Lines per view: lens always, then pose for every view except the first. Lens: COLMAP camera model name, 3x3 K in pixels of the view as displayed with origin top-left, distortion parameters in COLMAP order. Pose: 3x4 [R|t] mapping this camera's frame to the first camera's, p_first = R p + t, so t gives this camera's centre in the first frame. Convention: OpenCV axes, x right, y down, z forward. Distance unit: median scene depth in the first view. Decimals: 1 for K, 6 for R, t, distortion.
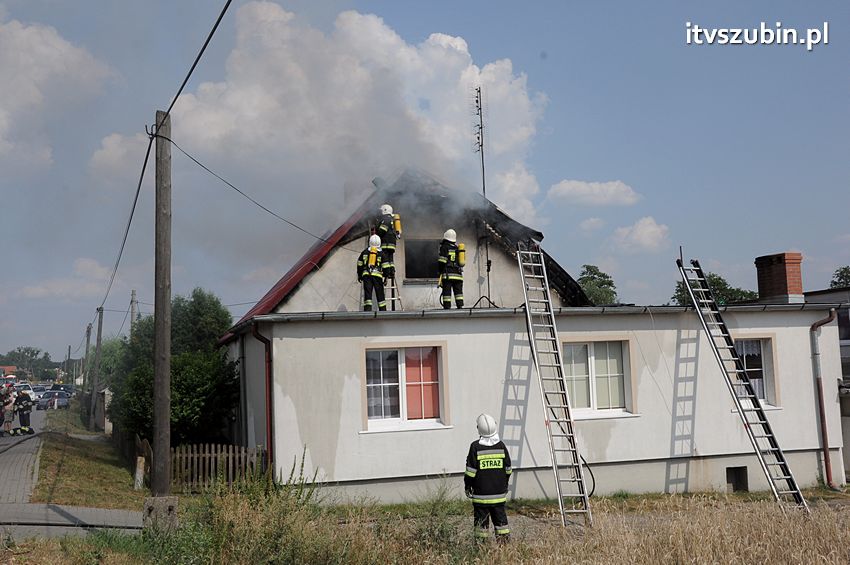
lens RADIAL K [[910.0, 0, 426.4], [0, 910.0, 296.5], [0, 0, 1]] dist [-0.012237, 0.239973]
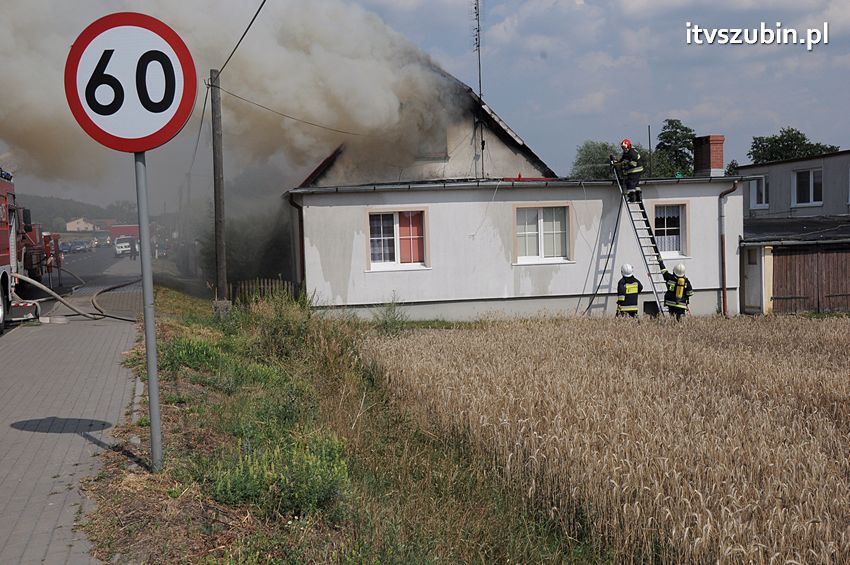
lens RADIAL K [[1016.6, 0, 424.4], [0, 1016.6, 307.1], [0, 0, 1]] dist [0.088414, 0.039646]
pose [[0.992372, 0.015247, -0.122335, 0.190834], [0.004528, 0.987145, 0.159765, -0.044474], [0.123198, -0.159100, 0.979546, -0.498649]]
